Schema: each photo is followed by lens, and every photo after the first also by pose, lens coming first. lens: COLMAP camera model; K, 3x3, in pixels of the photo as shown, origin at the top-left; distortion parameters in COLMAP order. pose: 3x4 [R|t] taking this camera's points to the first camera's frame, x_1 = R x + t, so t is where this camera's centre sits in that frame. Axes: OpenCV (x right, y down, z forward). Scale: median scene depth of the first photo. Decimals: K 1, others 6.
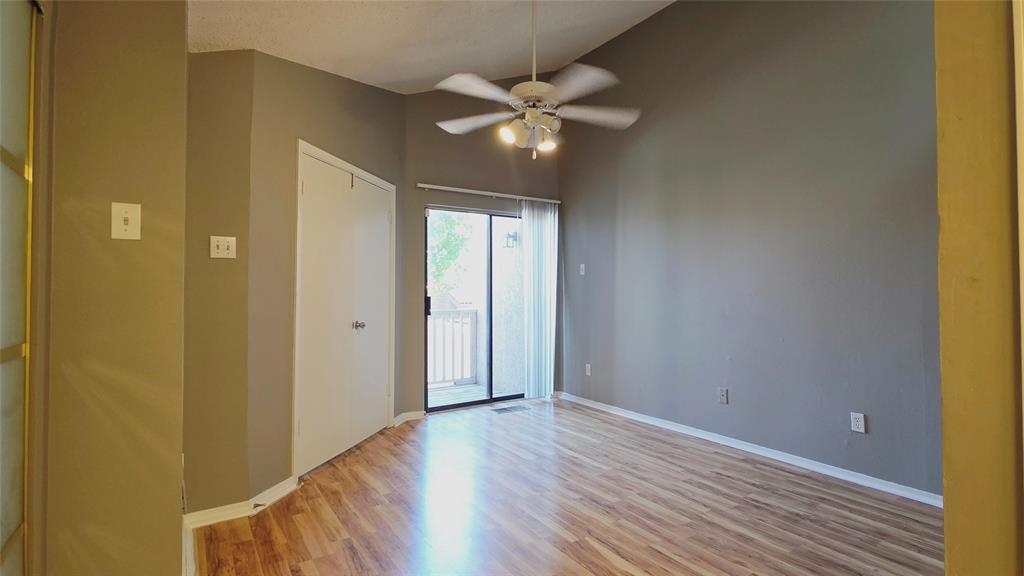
lens RADIAL K [[523.2, 0, 516.8], [0, 523.2, 286.9], [0, 0, 1]] dist [0.000428, -0.000742]
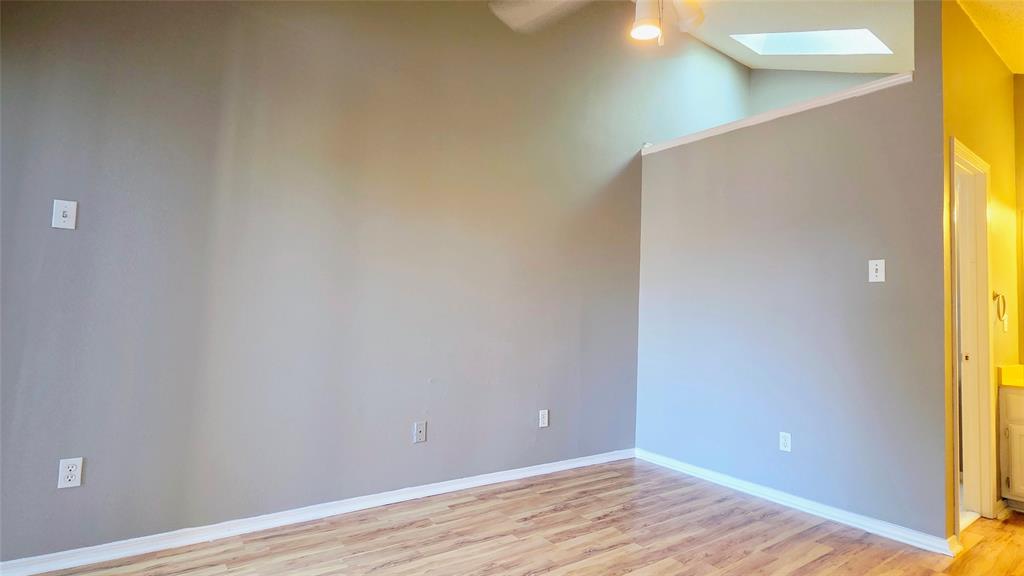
lens RADIAL K [[523.2, 0, 517.0], [0, 523.2, 287.6], [0, 0, 1]] dist [0.000428, -0.000742]
pose [[-0.076955, 0.053985, 0.995572, -0.471974], [-0.041813, 0.997480, -0.057321, 0.048037], [-0.996157, -0.046039, -0.074504, 1.163985]]
